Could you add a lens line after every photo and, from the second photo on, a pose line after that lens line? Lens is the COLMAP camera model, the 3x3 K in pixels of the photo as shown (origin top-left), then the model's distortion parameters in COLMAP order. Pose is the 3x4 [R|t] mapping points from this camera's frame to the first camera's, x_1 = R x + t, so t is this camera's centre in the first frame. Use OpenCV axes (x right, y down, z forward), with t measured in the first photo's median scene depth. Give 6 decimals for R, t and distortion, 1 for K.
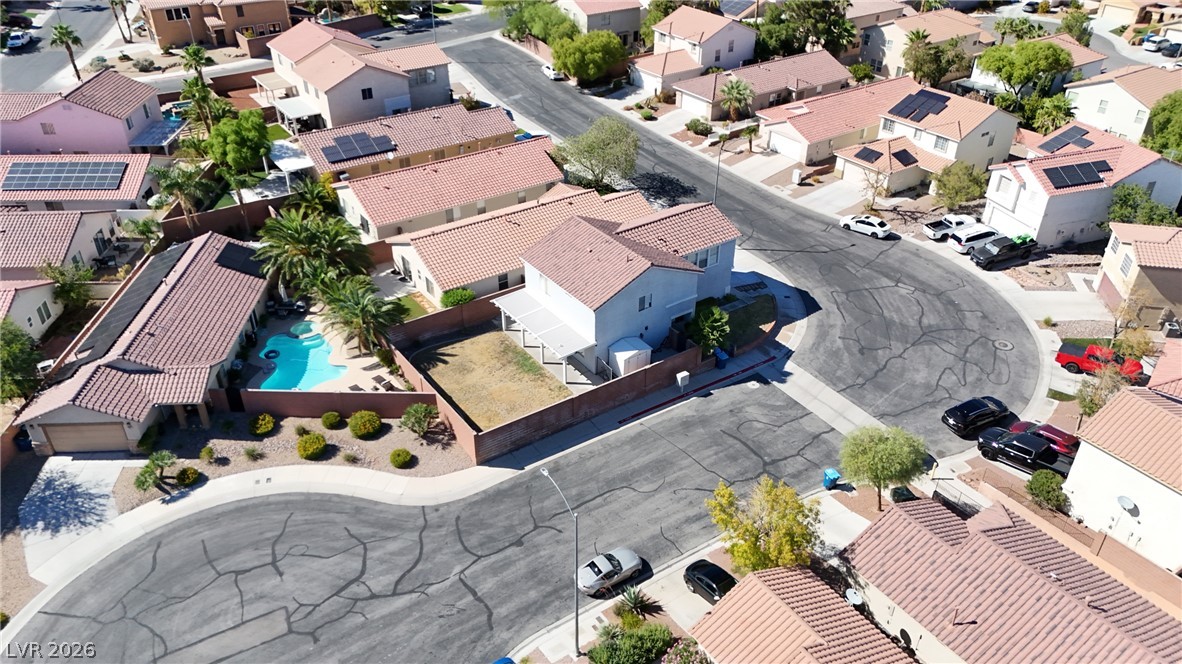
lens RADIAL K [[867.3, 0, 588.4], [0, 867.3, 332.6], [0, 0, 1]] dist [0.106158, -0.112507]
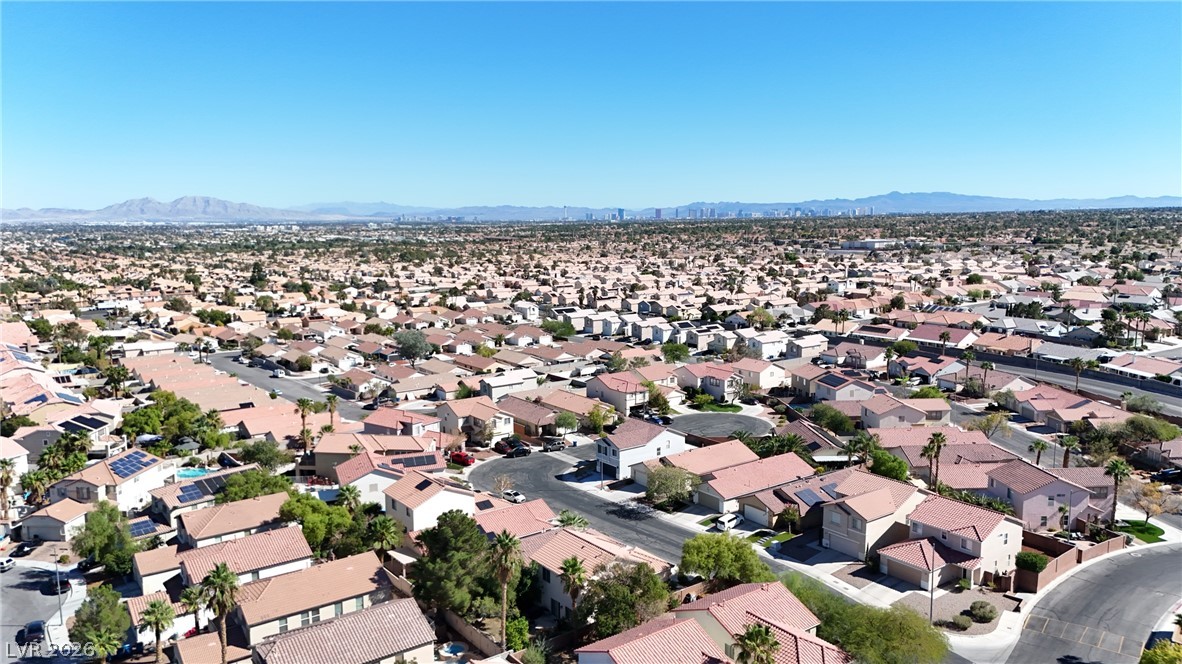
lens RADIAL K [[867.3, 0, 588.4], [0, 867.3, 332.6], [0, 0, 1]] dist [0.106158, -0.112507]
pose [[-0.999419, -0.002115, -0.034021, 0.225179], [-0.023690, 0.760734, 0.648632, -1.463177], [0.024509, 0.649061, -0.760342, 2.093516]]
